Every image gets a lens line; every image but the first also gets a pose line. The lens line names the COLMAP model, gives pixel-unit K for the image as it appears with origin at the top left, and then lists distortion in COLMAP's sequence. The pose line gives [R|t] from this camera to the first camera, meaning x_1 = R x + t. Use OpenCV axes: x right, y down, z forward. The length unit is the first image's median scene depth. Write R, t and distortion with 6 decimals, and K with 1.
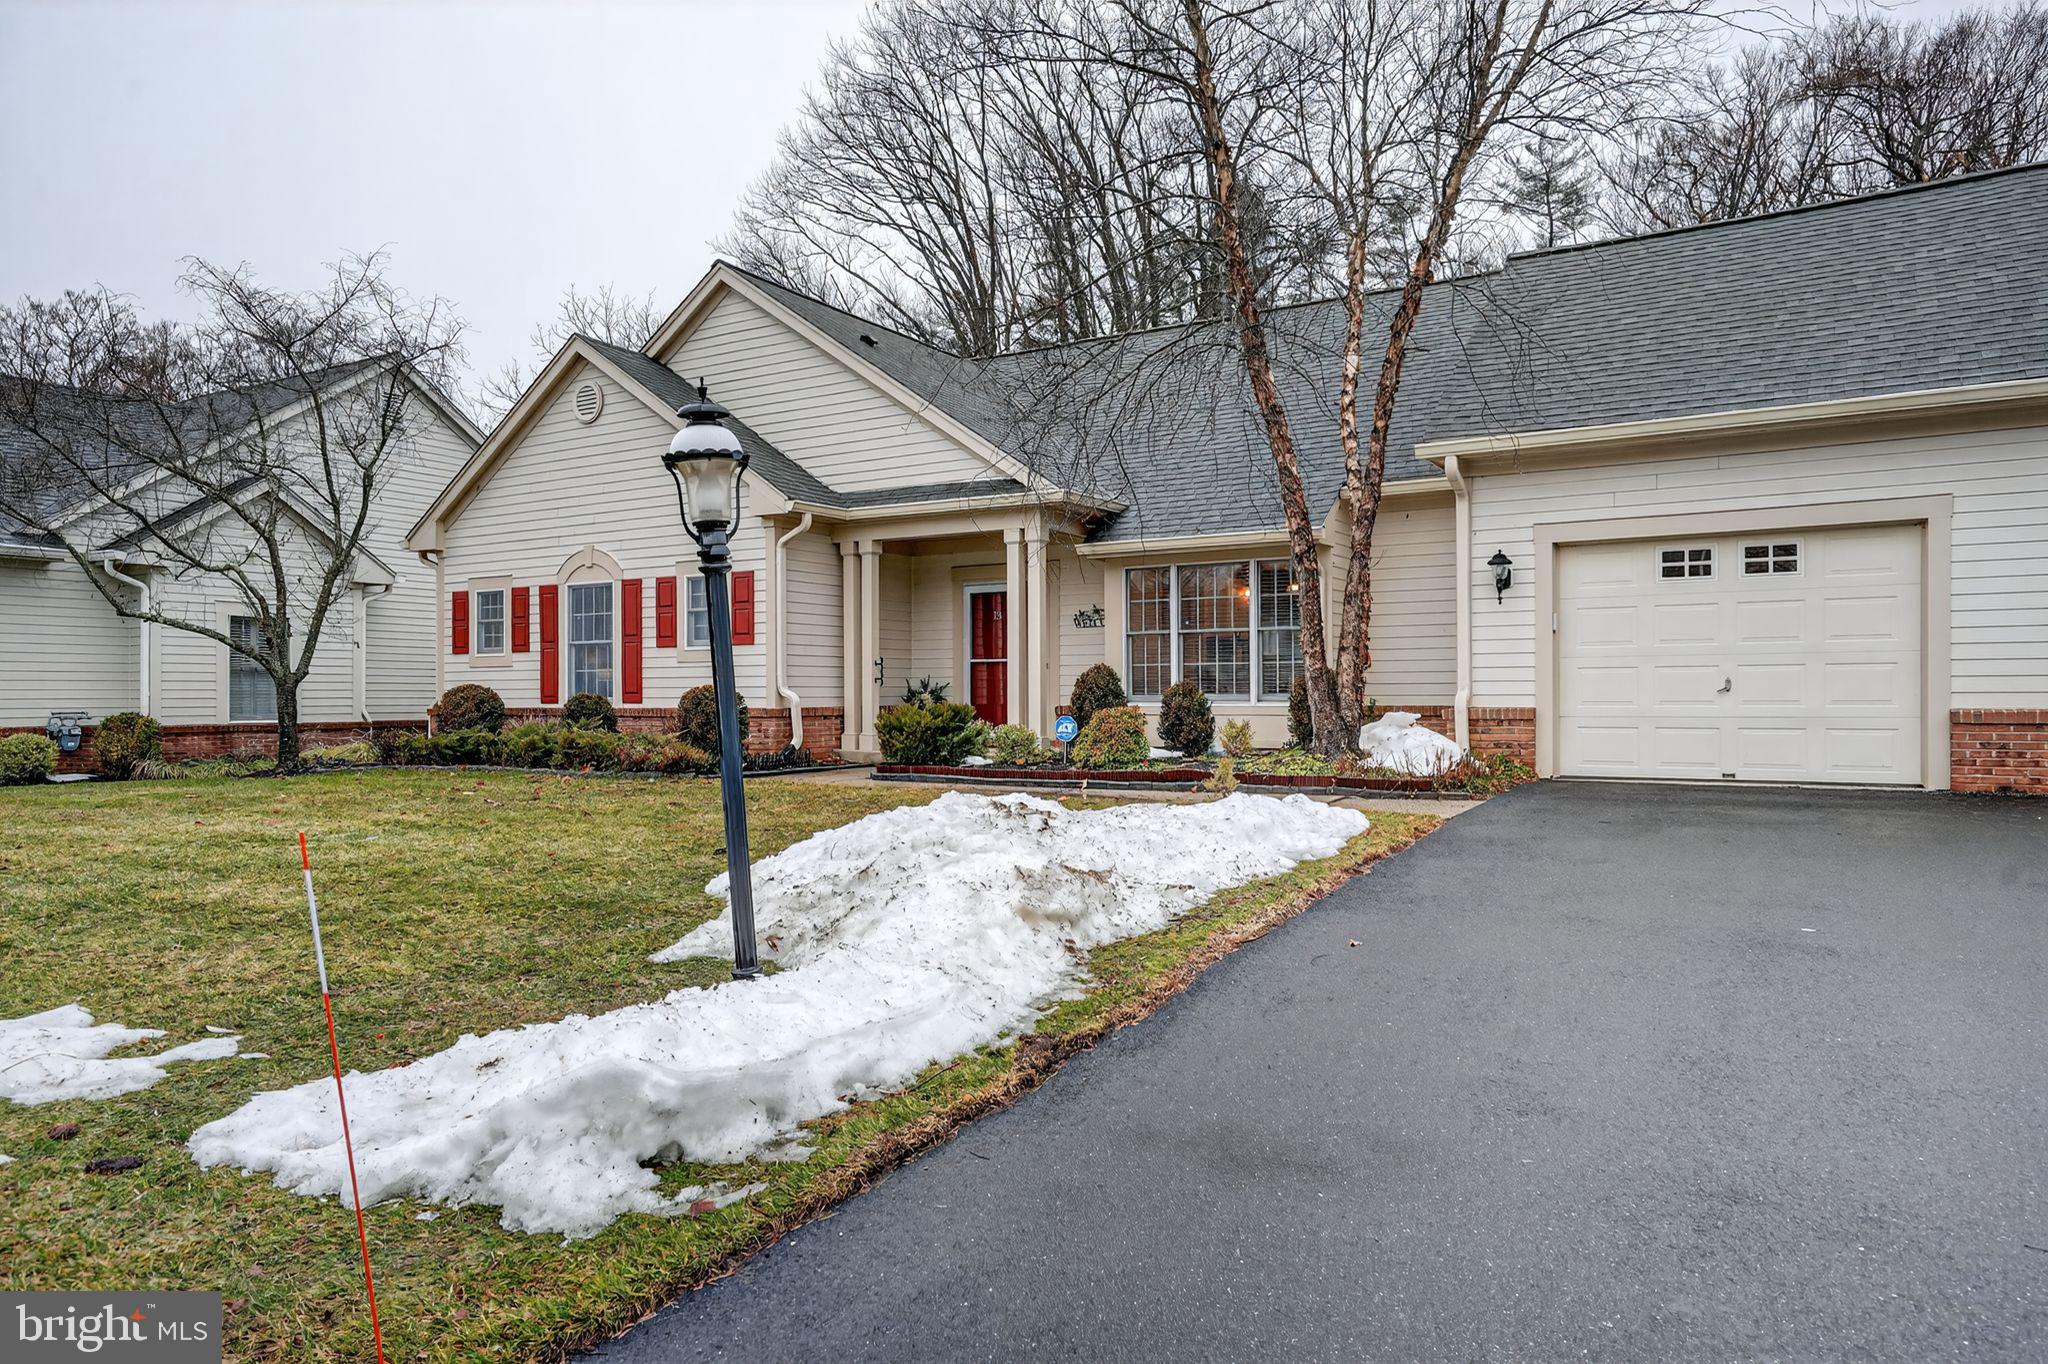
lens RADIAL K [[1307.3, 0, 1024.0], [0, 1307.3, 682.0], [0, 0, 1]] dist [0.001265, 0.001181]
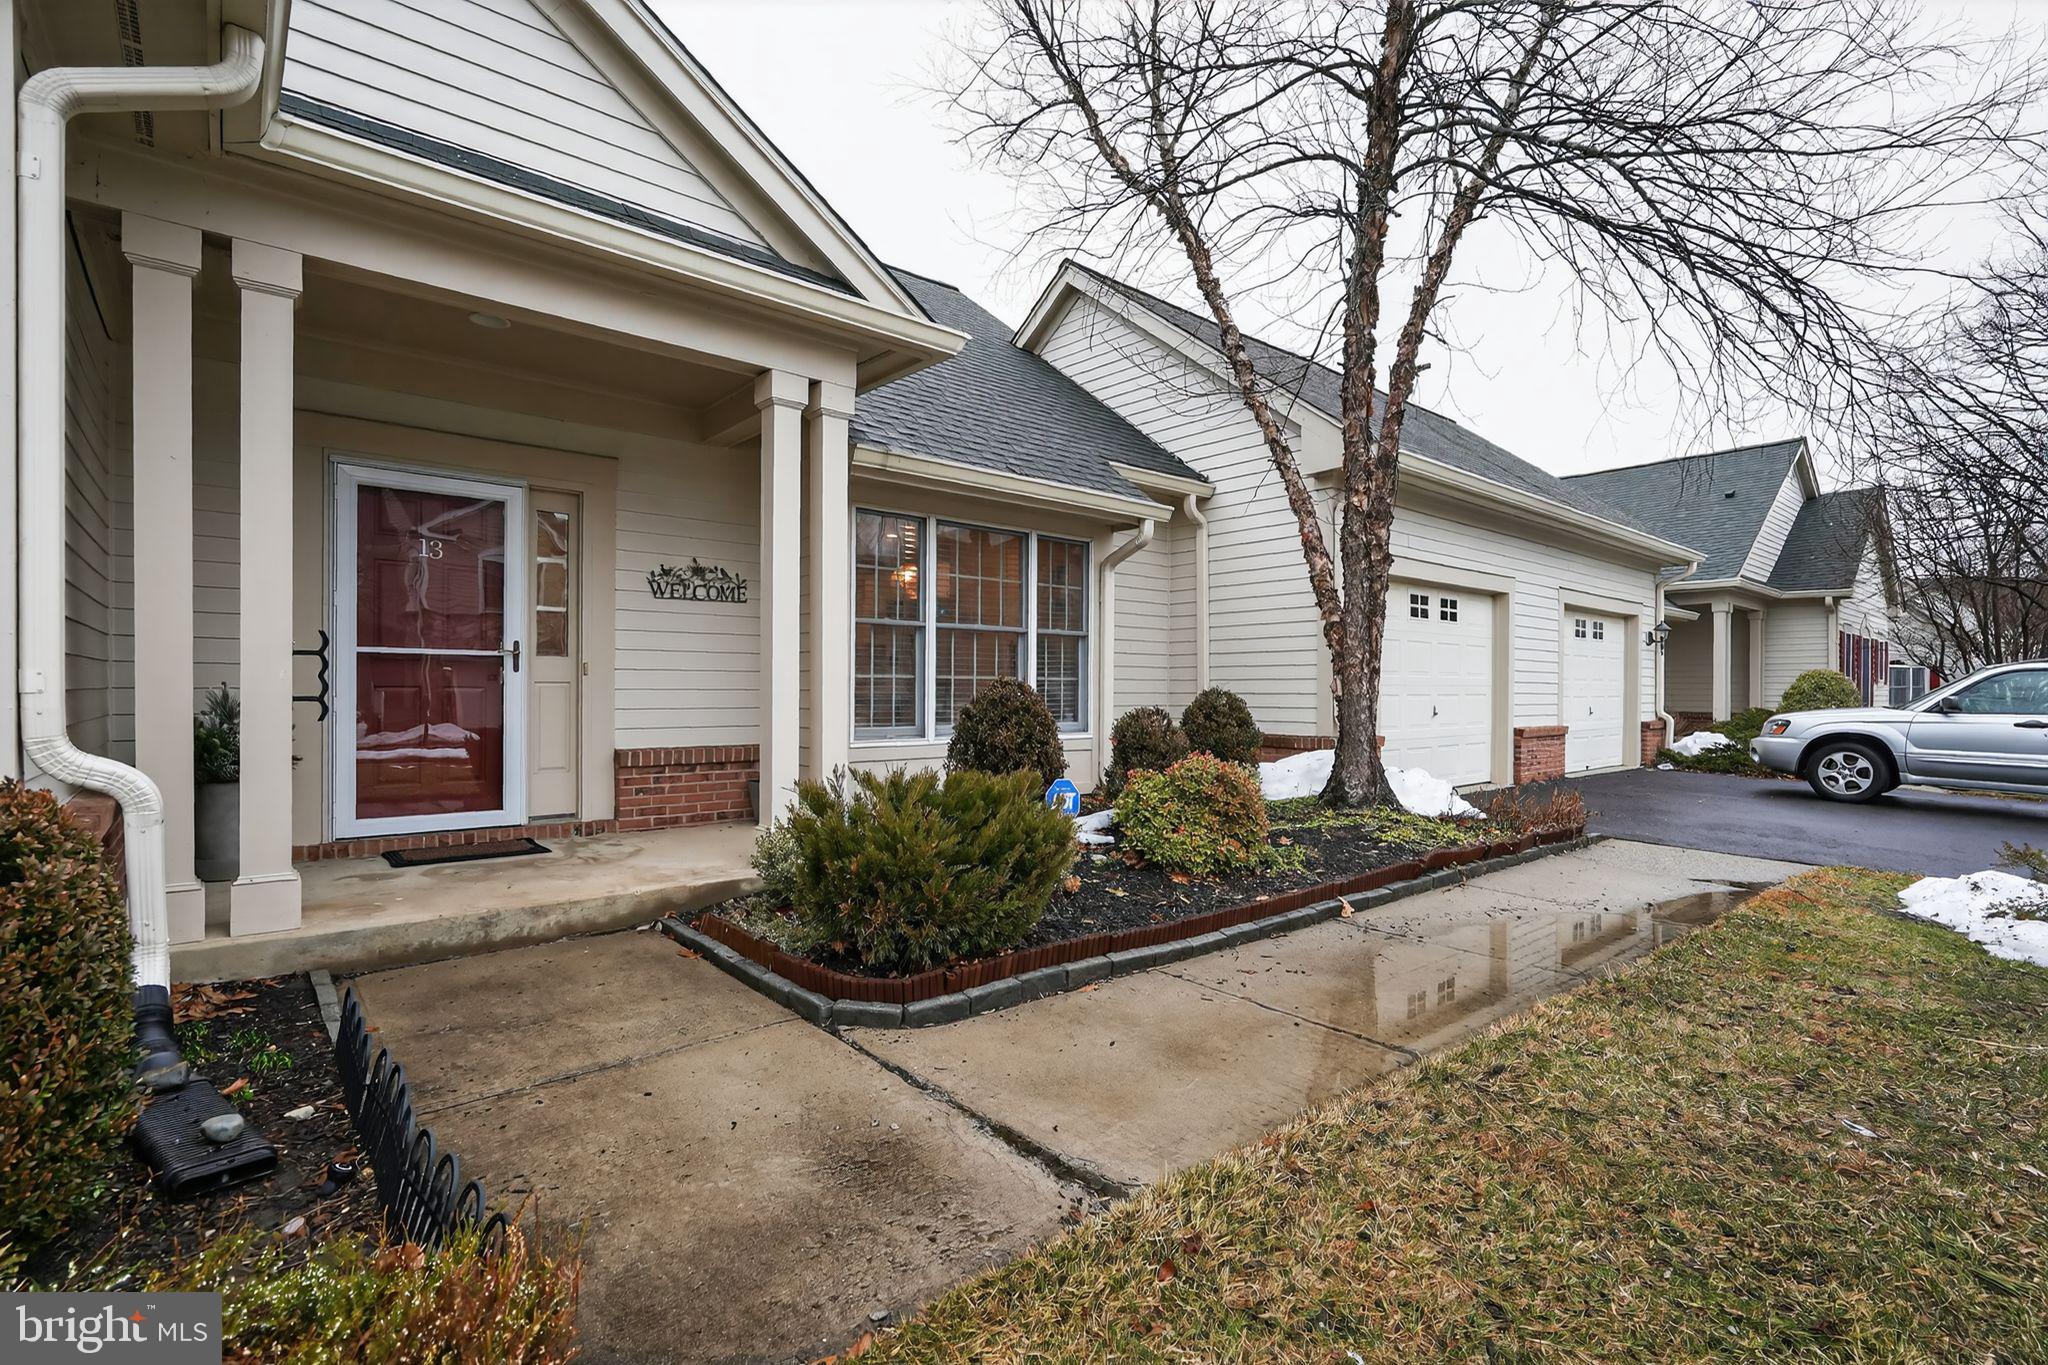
lens RADIAL K [[933.7, 0, 1029.2], [0, 933.7, 689.4], [0, 0, 1]] dist [-0.003838, 0.001539]
pose [[0.320947, 0.008353, 0.947060, -0.286360], [-0.014199, 0.999891, -0.004007, -0.005828], [-0.946991, -0.012161, 0.321031, 0.799379]]
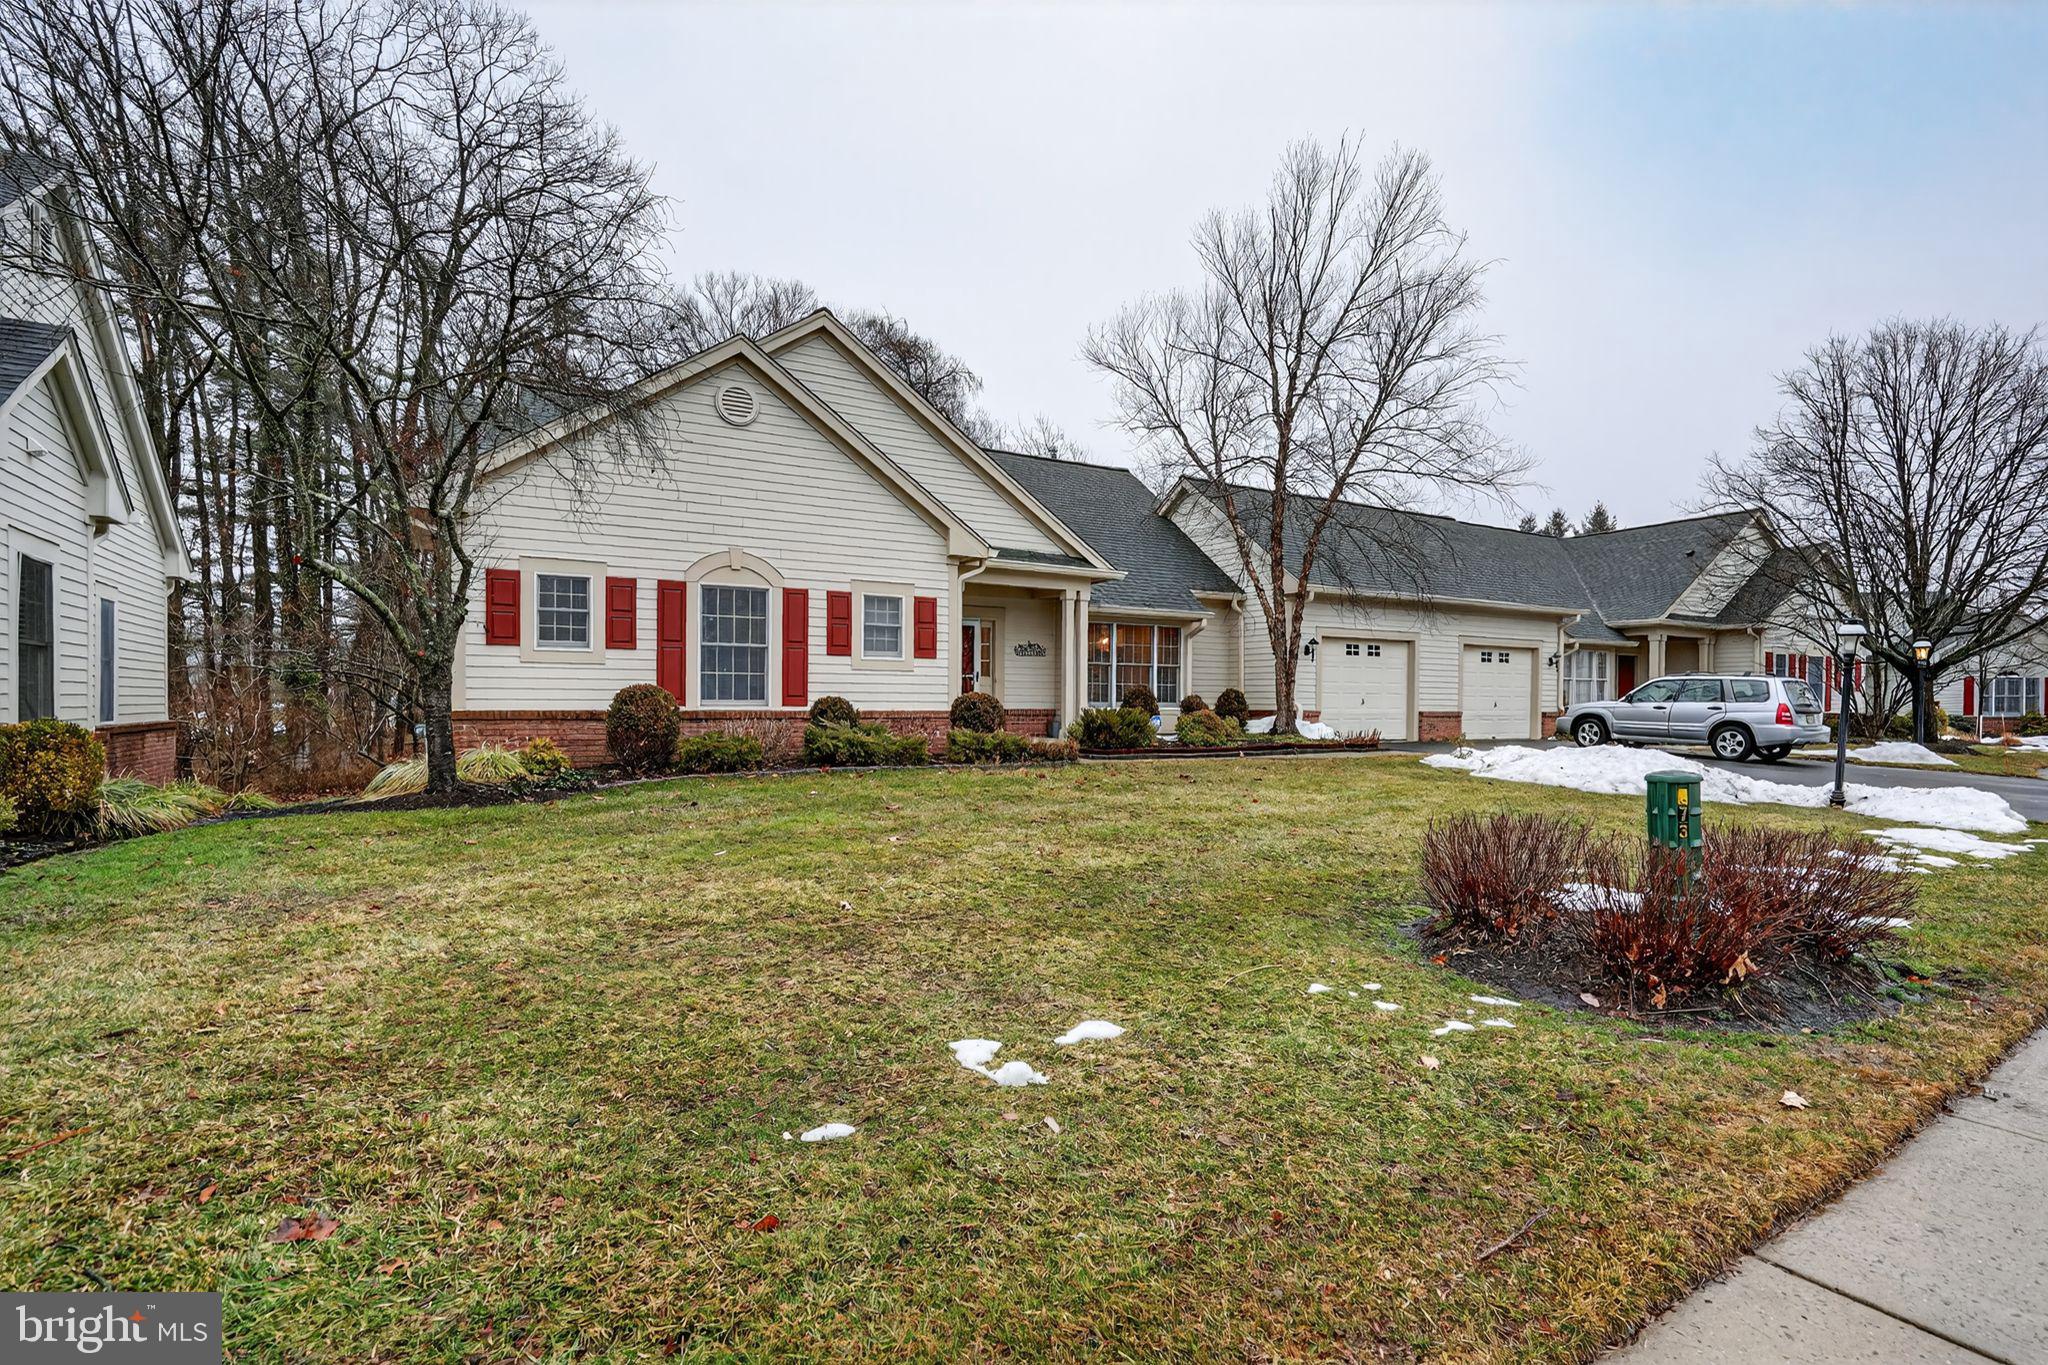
lens RADIAL K [[933.7, 0, 1029.2], [0, 933.7, 689.4], [0, 0, 1]] dist [-0.003838, 0.001539]
pose [[0.495956, 0.019455, 0.868130, -0.936767], [-0.018378, 0.999760, -0.011905, 0.009402], [-0.868153, -0.010050, 0.496195, 0.503824]]
